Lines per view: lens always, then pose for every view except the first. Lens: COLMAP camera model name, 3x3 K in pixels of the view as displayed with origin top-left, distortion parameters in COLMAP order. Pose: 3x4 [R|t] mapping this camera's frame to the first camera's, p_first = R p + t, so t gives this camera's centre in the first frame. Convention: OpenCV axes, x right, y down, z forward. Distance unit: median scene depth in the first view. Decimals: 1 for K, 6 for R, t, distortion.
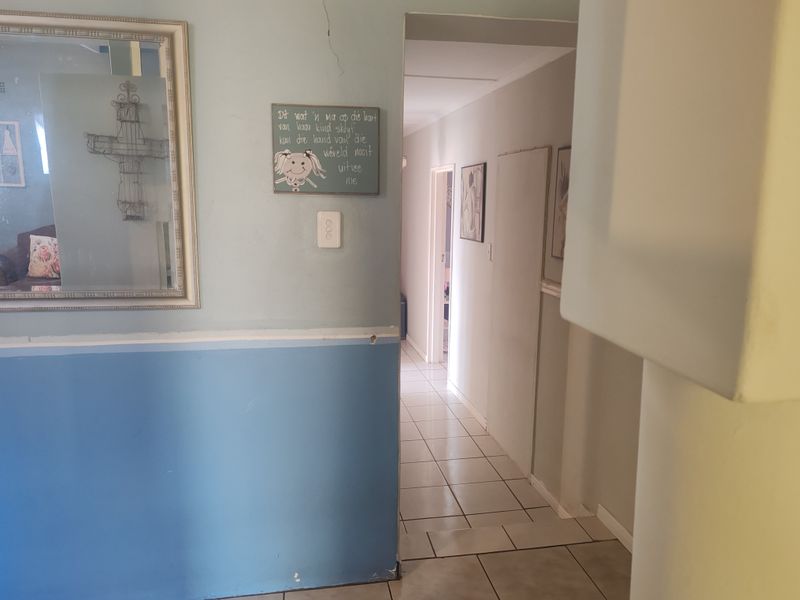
lens RADIAL K [[618.7, 0, 406.4], [0, 618.7, 305.9], [0, 0, 1]] dist [0.026136, -0.007621]
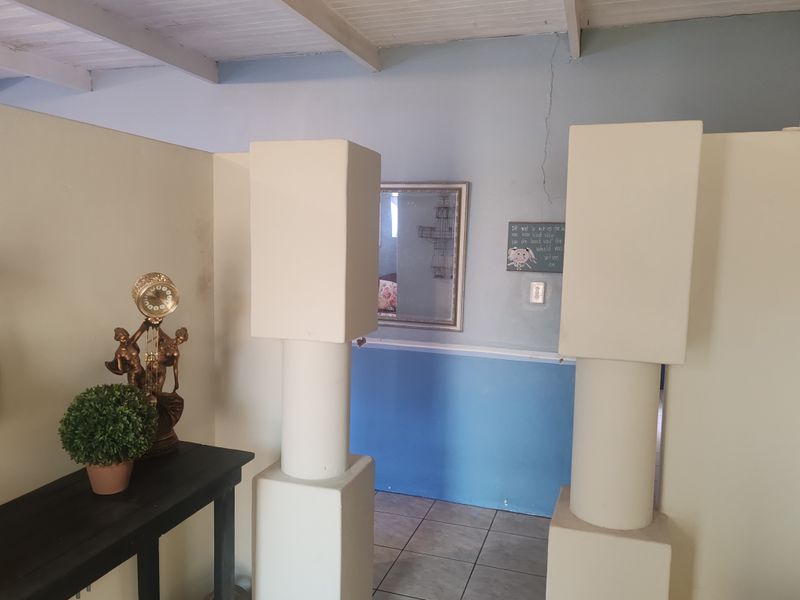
lens RADIAL K [[618.7, 0, 400.3], [0, 618.7, 299.8], [0, 0, 1]] dist [0.026136, -0.007621]
pose [[0.877466, 0.060237, -0.475841, 0.365647], [-0.099895, 0.993279, -0.058470, 0.034261], [0.469121, 0.098840, 0.877586, -0.685935]]
